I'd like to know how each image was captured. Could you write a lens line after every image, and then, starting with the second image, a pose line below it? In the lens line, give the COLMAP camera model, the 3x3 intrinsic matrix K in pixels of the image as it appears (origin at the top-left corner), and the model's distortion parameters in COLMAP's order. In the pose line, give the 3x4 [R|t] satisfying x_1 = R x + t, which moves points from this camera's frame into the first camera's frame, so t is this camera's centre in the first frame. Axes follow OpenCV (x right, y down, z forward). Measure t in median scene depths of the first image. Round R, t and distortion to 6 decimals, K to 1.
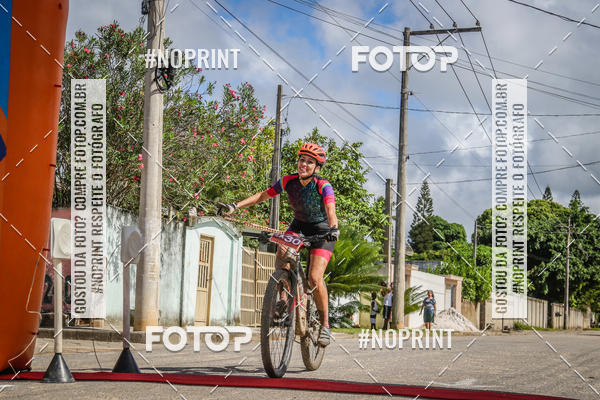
lens RADIAL K [[1396.5, 0, 323.7], [0, 1396.5, 229.7], [0, 0, 1]] dist [0.141673, 0.169767]
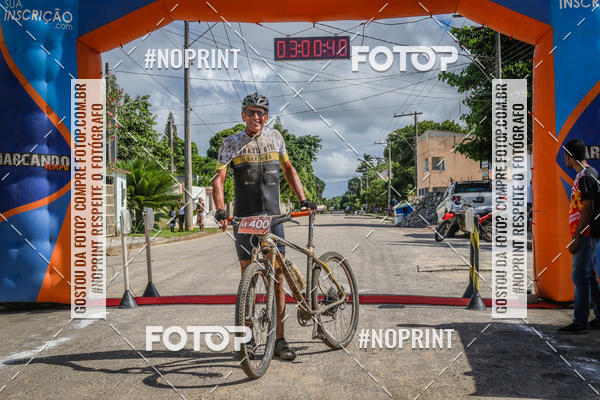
lens RADIAL K [[1117.1, 0, 424.8], [0, 1117.1, 320.2], [0, 0, 1]] dist [-0.110749, 0.051473]
pose [[0.927866, -0.084638, 0.363182, -0.146935], [0.015607, 0.981864, 0.188945, -0.050366], [-0.372587, -0.169647, 0.912359, -0.147006]]
